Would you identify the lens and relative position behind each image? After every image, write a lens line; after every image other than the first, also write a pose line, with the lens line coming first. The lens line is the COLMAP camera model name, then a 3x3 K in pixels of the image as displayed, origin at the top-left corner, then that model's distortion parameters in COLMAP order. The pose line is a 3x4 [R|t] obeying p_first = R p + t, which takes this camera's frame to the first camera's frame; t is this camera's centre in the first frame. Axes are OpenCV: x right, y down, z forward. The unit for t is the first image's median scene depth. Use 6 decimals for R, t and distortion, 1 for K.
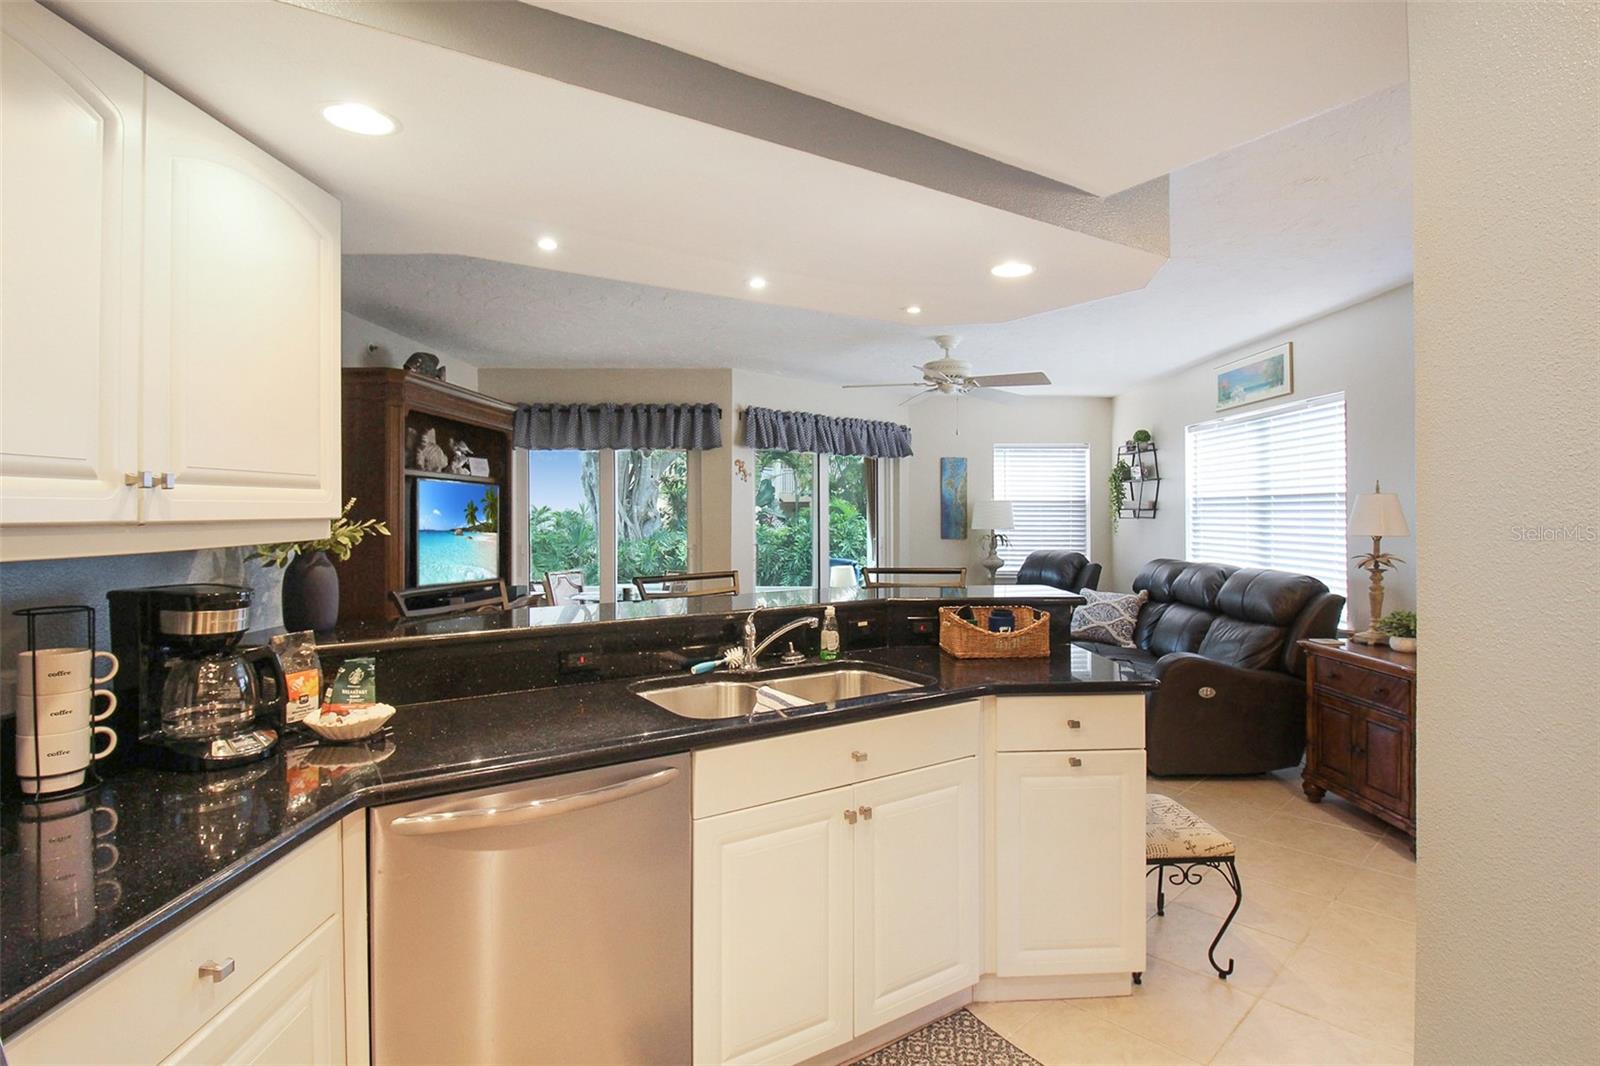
lens RADIAL K [[785.0, 0, 774.4], [0, 785.0, 540.2], [0, 0, 1]] dist [-0.019052, -0.000241]
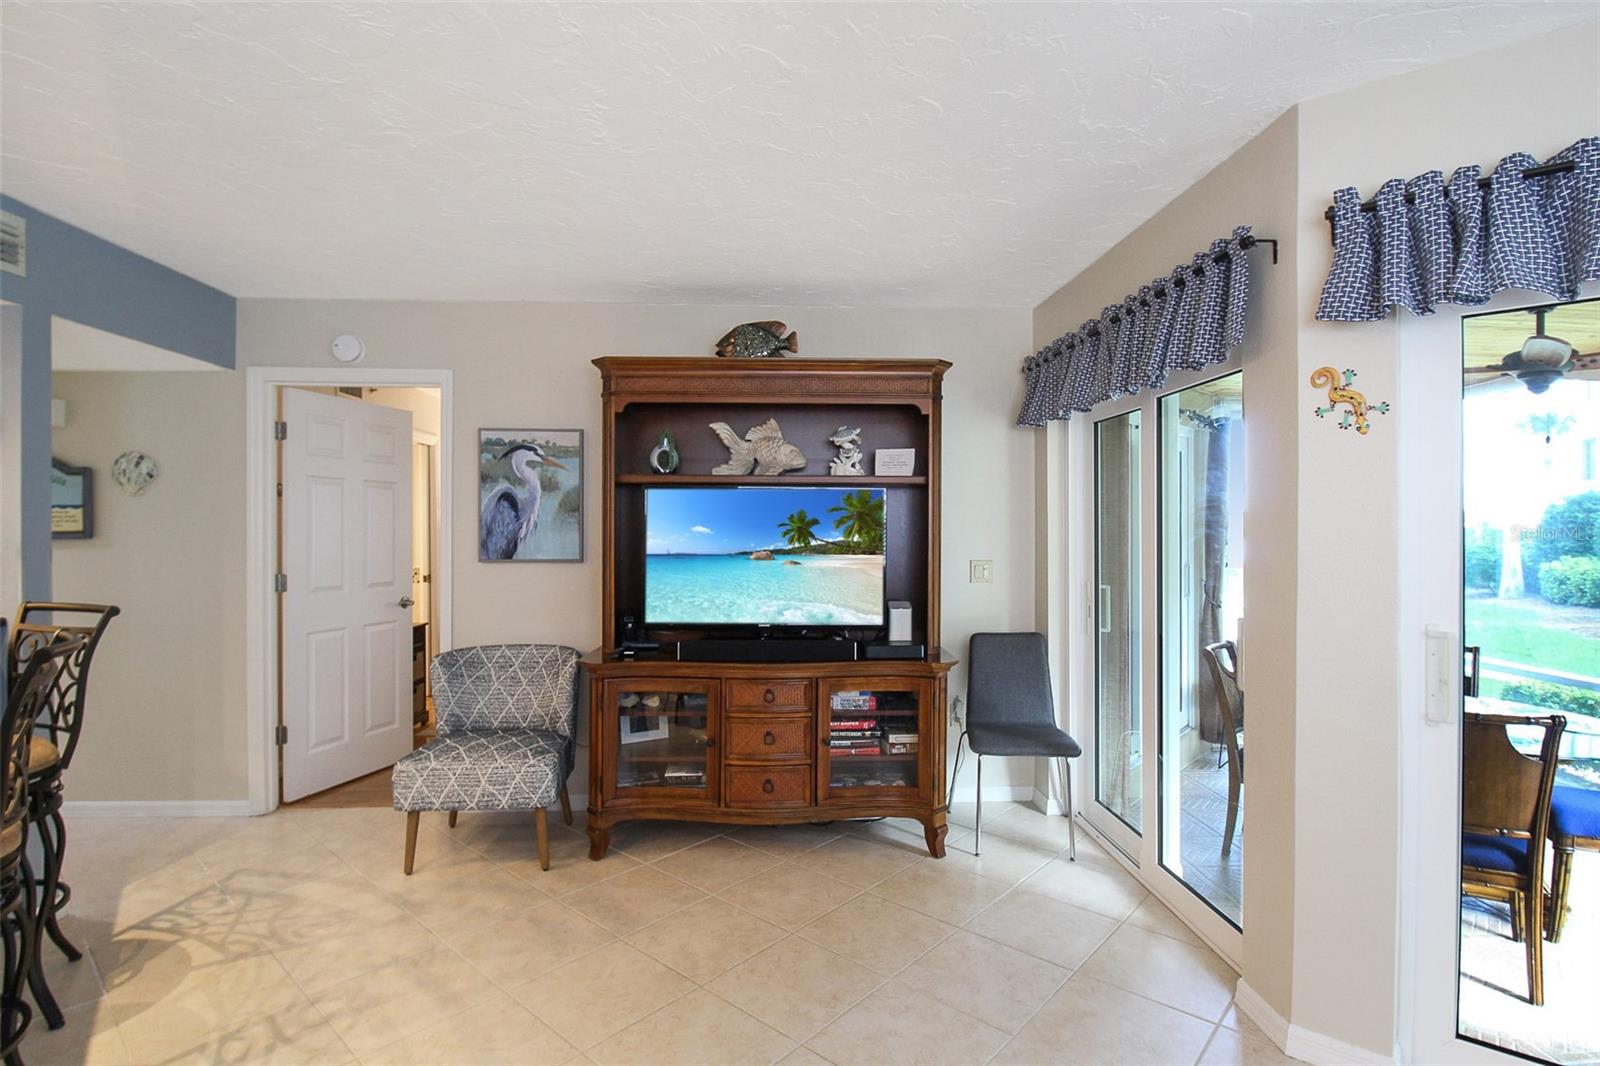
lens RADIAL K [[781.4, 0, 805.3], [0, 781.4, 528.9], [0, 0, 1]] dist [-0.021083, -0.000614]
pose [[0.082831, 0.002956, -0.996559, 0.261237], [-0.034840, 0.999393, 0.000069, -0.027287], [0.995954, 0.034714, 0.082884, 0.758105]]
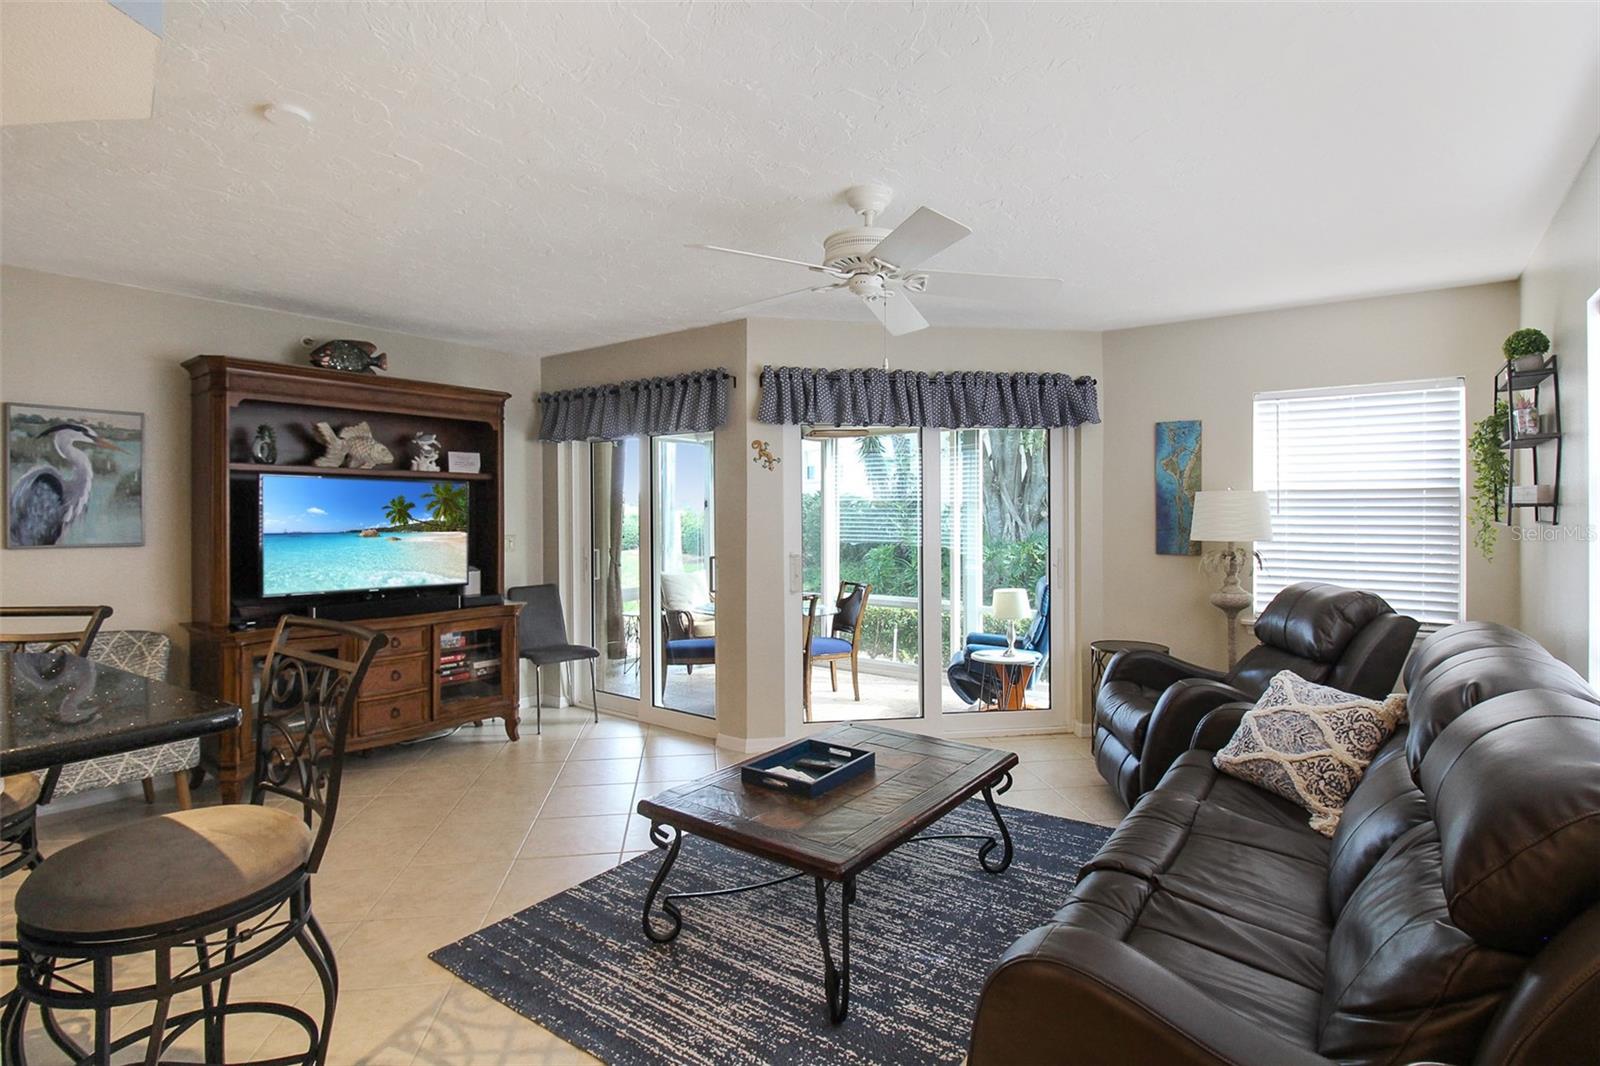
lens RADIAL K [[750.3, 0, 831.2], [0, 750.3, 515.9], [0, 0, 1]] dist [0.003761, -0.017197]
pose [[0.828869, 0.003071, -0.559434, 0.410952], [-0.019944, 0.999511, -0.024063, -0.015415], [0.559087, 0.031103, 0.828526, 0.452120]]
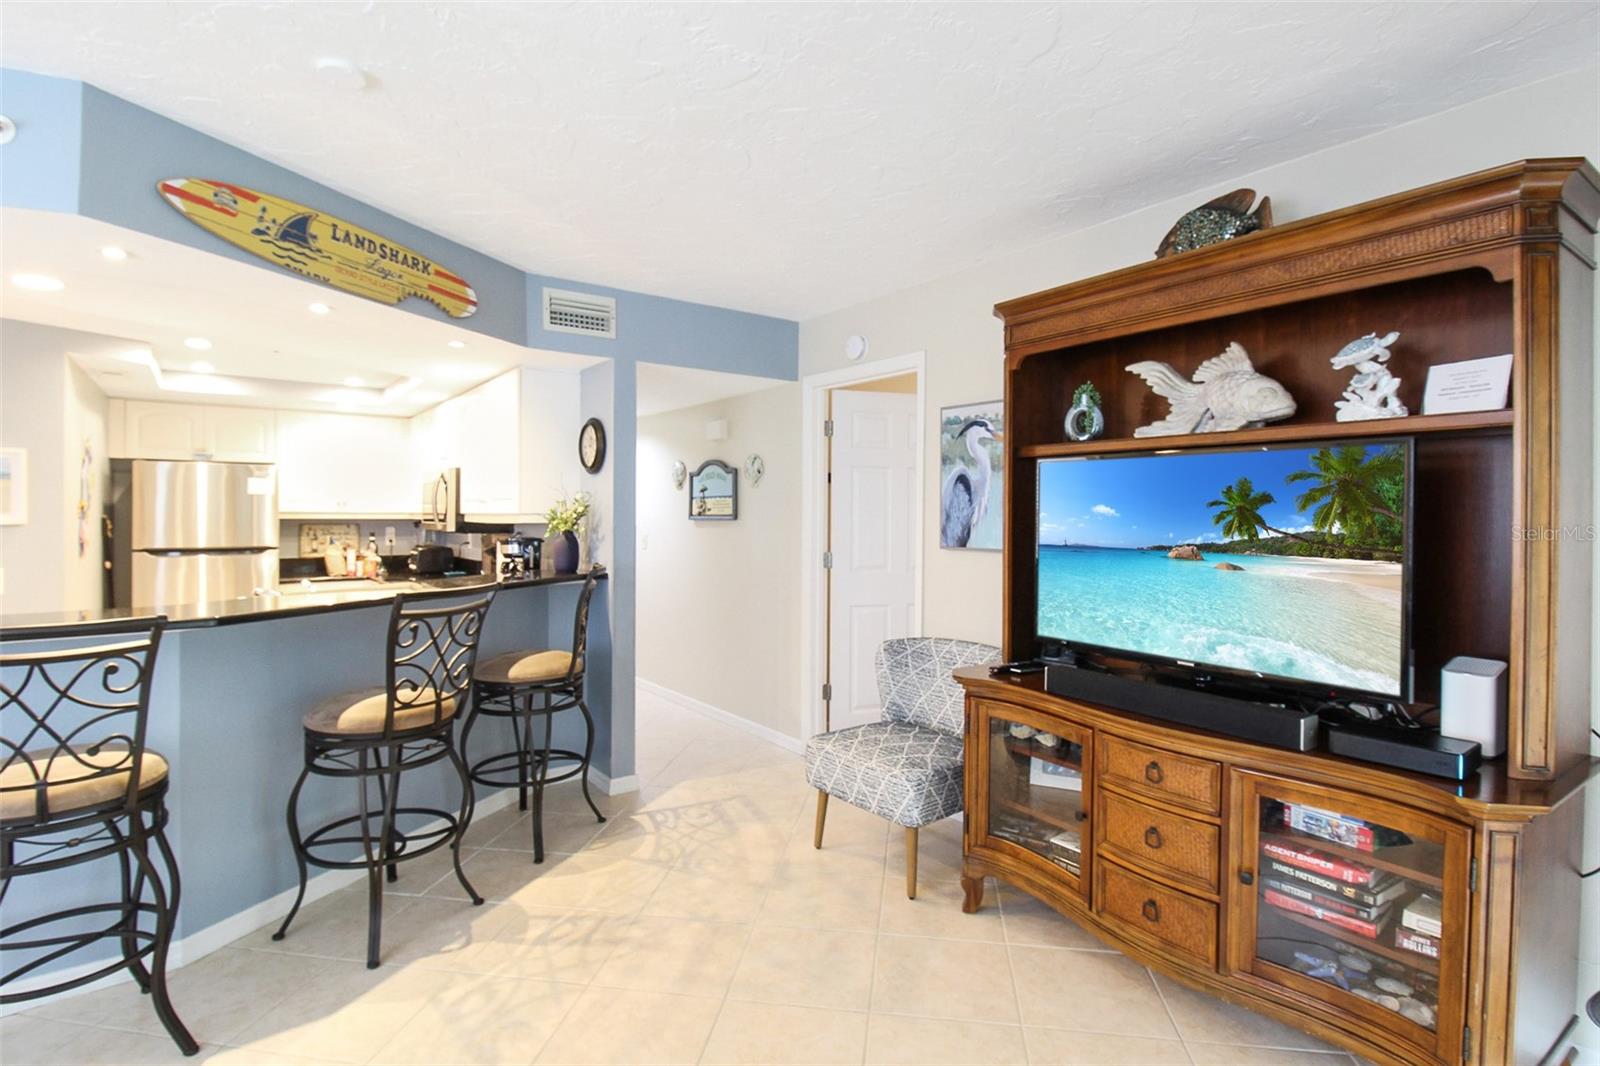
lens RADIAL K [[776.5, 0, 831.8], [0, 776.5, 514.9], [0, 0, 1]] dist [-0.022632, -0.000454]
pose [[-0.782055, -0.003123, -0.623201, 0.056053], [-0.026688, 0.999238, 0.028484, -0.031847], [0.622637, 0.038908, -0.781543, 0.951961]]
